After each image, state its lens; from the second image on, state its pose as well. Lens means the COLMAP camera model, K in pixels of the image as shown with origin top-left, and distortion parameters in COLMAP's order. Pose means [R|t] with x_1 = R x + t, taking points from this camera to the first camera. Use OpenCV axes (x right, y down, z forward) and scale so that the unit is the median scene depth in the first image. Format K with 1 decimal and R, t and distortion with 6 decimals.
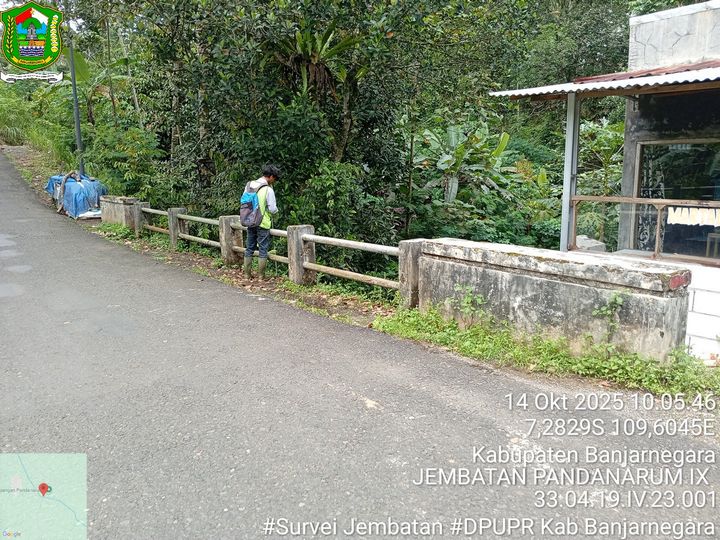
lens RADIAL K [[552.1, 0, 360.0], [0, 552.1, 270.0], [0, 0, 1]] dist [0.122265, -0.247876]
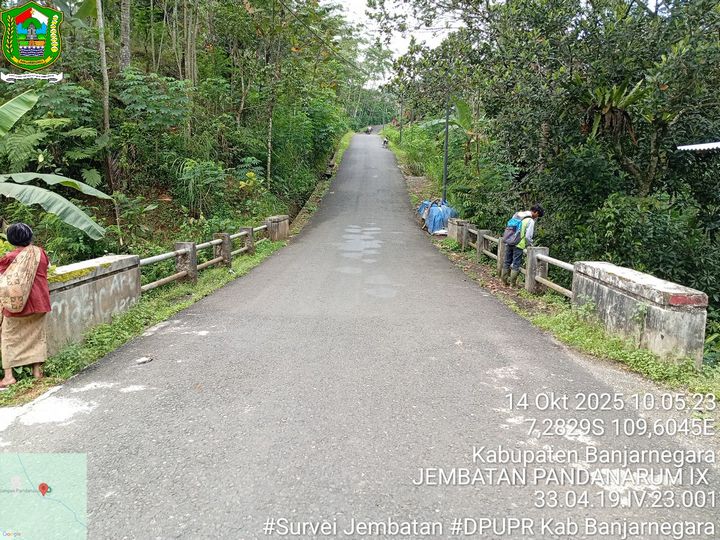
lens RADIAL K [[552.1, 0, 360.0], [0, 552.1, 270.0], [0, 0, 1]] dist [0.122265, -0.247876]
pose [[0.775031, 0.110626, -0.622165, 0.349320], [-0.139104, 0.990274, 0.002796, 0.023057], [0.616423, 0.084378, 0.782881, -0.234528]]
